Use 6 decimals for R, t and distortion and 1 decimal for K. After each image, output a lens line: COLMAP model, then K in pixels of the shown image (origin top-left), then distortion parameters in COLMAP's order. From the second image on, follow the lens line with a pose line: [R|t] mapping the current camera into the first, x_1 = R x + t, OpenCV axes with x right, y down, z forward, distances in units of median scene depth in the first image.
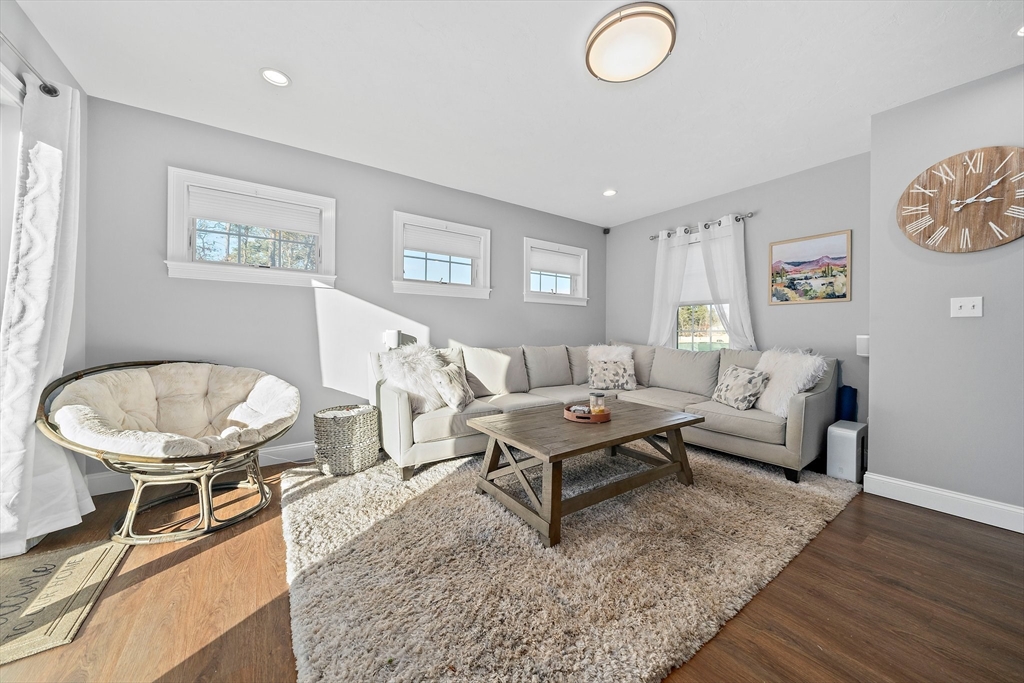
lens RADIAL K [[357.1, 0, 509.1], [0, 357.1, 335.7], [0, 0, 1]] dist [-0.004722, -0.000038]
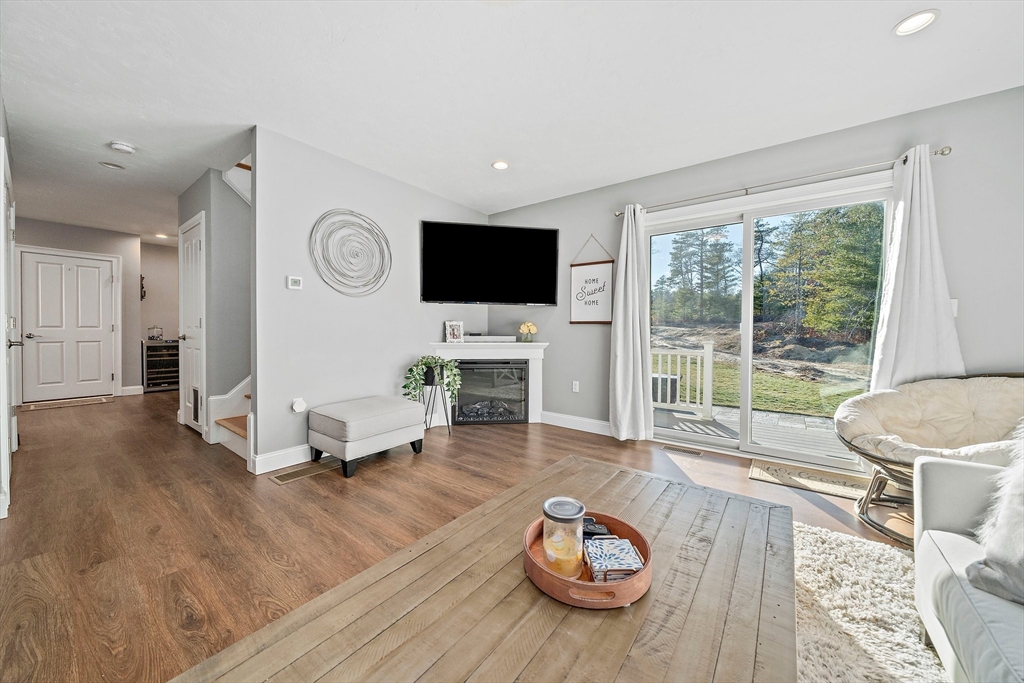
lens RADIAL K [[357.1, 0, 516.9], [0, 357.1, 332.8], [0, 0, 1]] dist [-0.004722, -0.000038]
pose [[-0.949267, -0.011610, -0.314256, 0.293981], [-0.017597, 0.999714, 0.016220, -0.010317], [0.313977, 0.020927, -0.949200, 0.964955]]
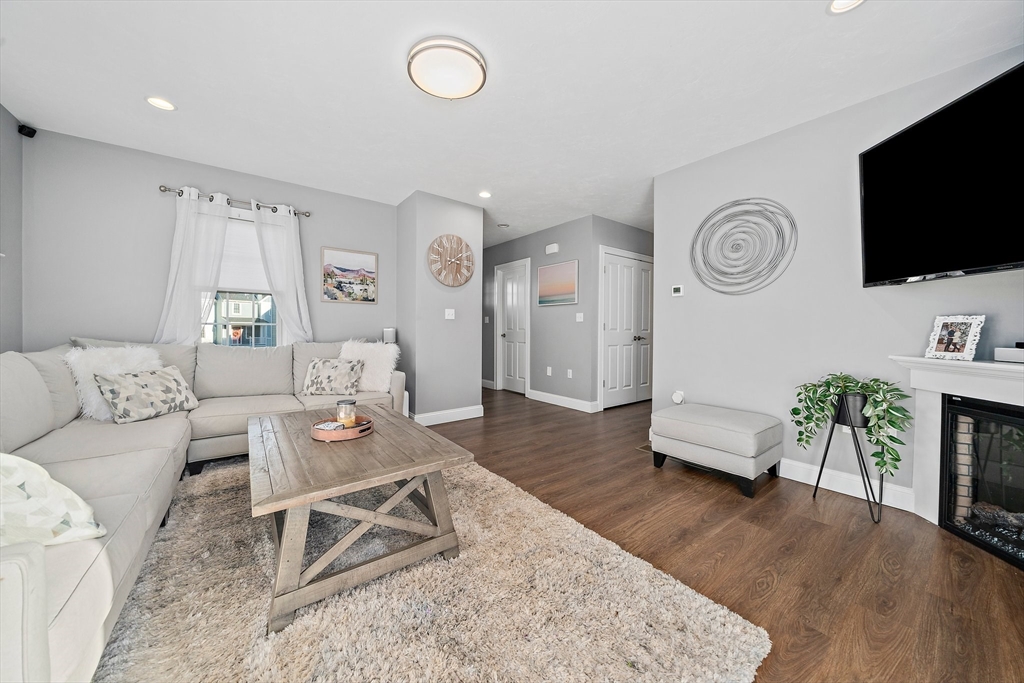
lens RADIAL K [[357.1, 0, 519.9], [0, 357.1, 333.0], [0, 0, 1]] dist [-0.004722, -0.000038]
pose [[-0.060512, -0.018576, 0.997995, -0.447288], [0.000656, 0.999826, 0.018650, -0.008763], [-0.998167, 0.001783, -0.060490, 0.472417]]
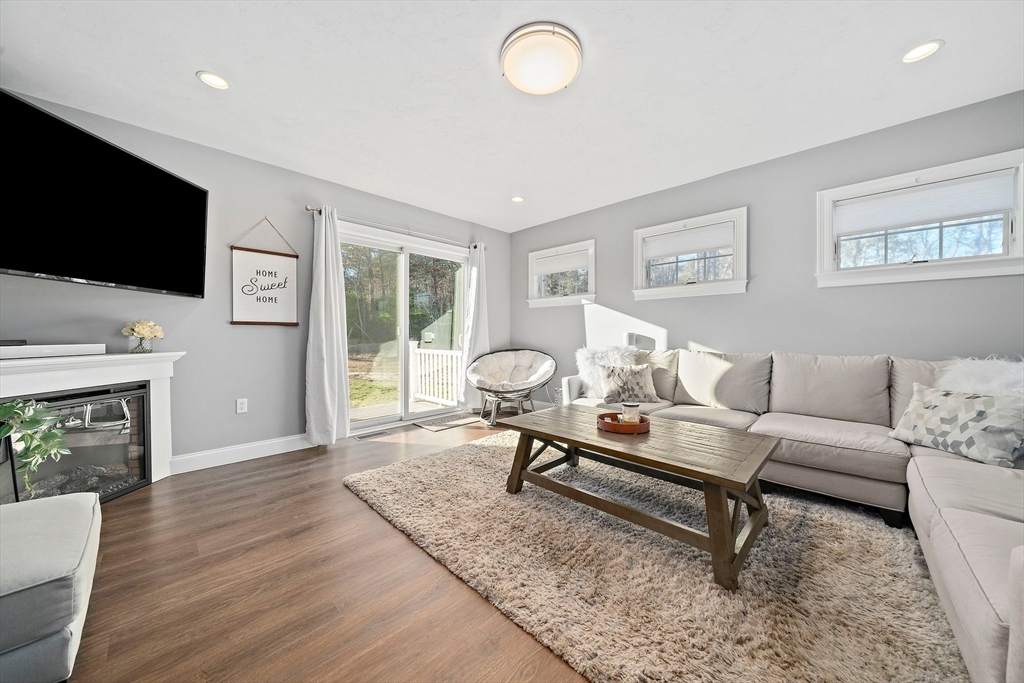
lens RADIAL K [[357.1, 0, 513.6], [0, 357.1, 334.2], [0, 0, 1]] dist [-0.004722, -0.000038]
pose [[0.186686, -0.008292, -0.982385, 0.771228], [-0.008006, 0.999918, -0.009962, 0.004246], [0.982387, 0.009725, 0.186605, 0.406693]]
